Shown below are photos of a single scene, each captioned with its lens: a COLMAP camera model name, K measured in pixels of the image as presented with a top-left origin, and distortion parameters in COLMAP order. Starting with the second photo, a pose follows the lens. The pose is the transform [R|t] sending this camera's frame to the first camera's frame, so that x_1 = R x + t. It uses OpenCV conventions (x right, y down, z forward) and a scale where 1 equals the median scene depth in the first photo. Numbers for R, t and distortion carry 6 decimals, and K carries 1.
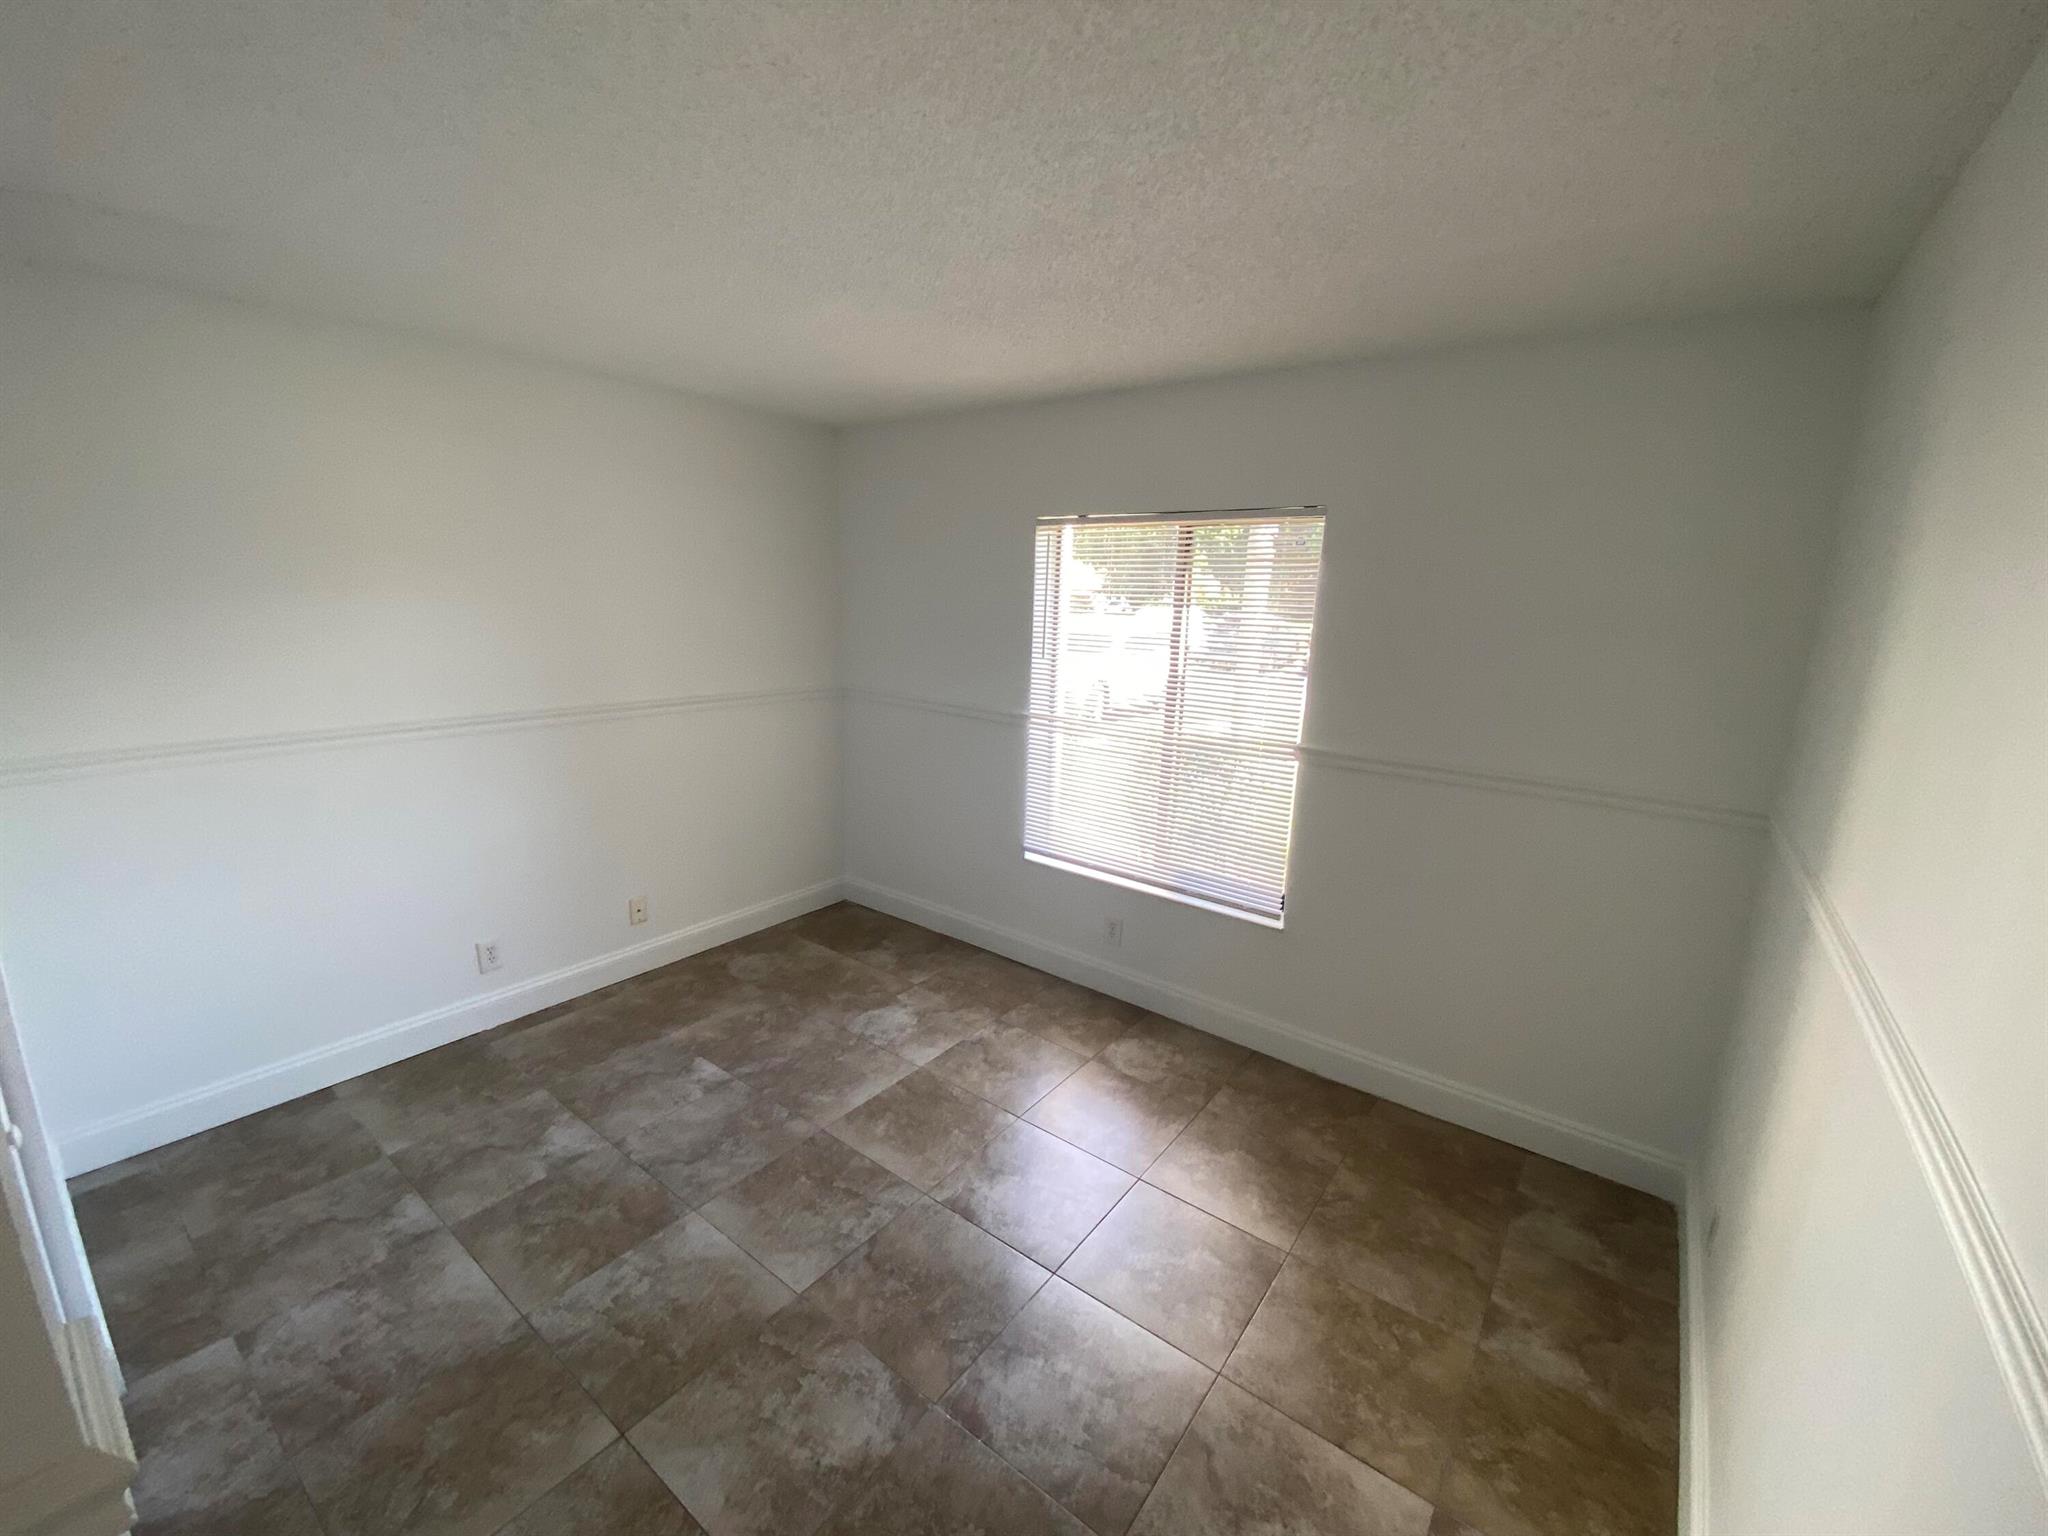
lens RADIAL K [[831.1, 0, 1017.1], [0, 831.1, 769.0], [0, 0, 1]] dist [0.021074, -0.021501]
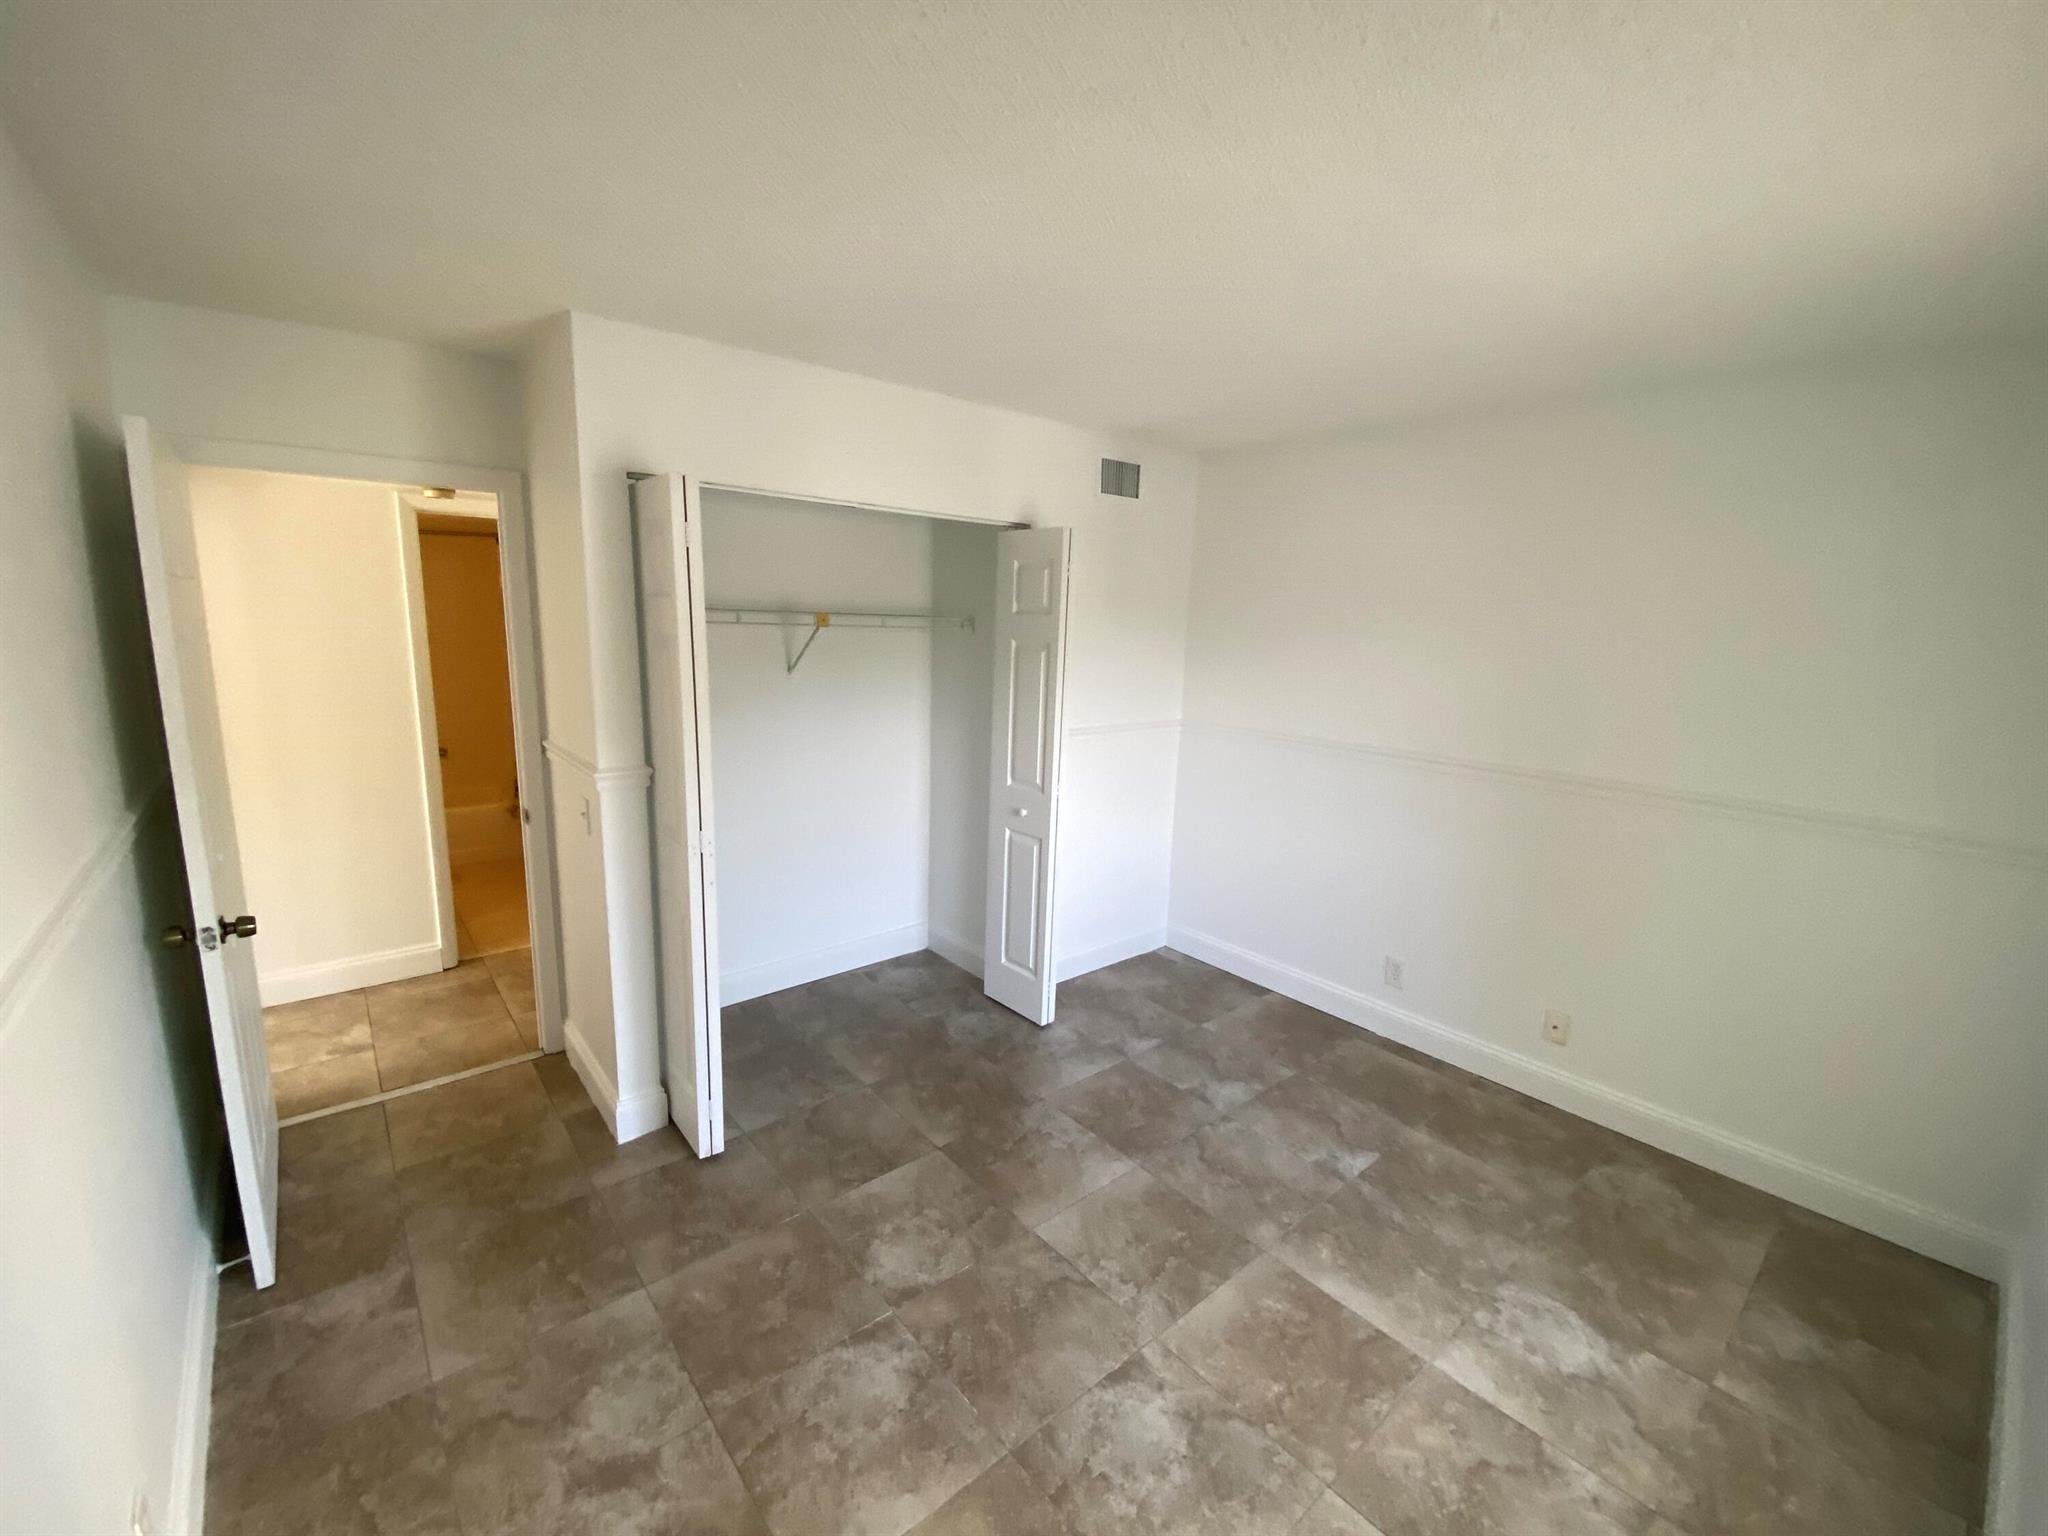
lens RADIAL K [[831.1, 0, 1017.1], [0, 831.1, 769.0], [0, 0, 1]] dist [0.021074, -0.021501]
pose [[-0.219390, 0.146613, -0.964558, 0.559442], [-0.243787, 0.949045, 0.199704, -0.143848], [0.944688, 0.278960, -0.172468, 0.742869]]
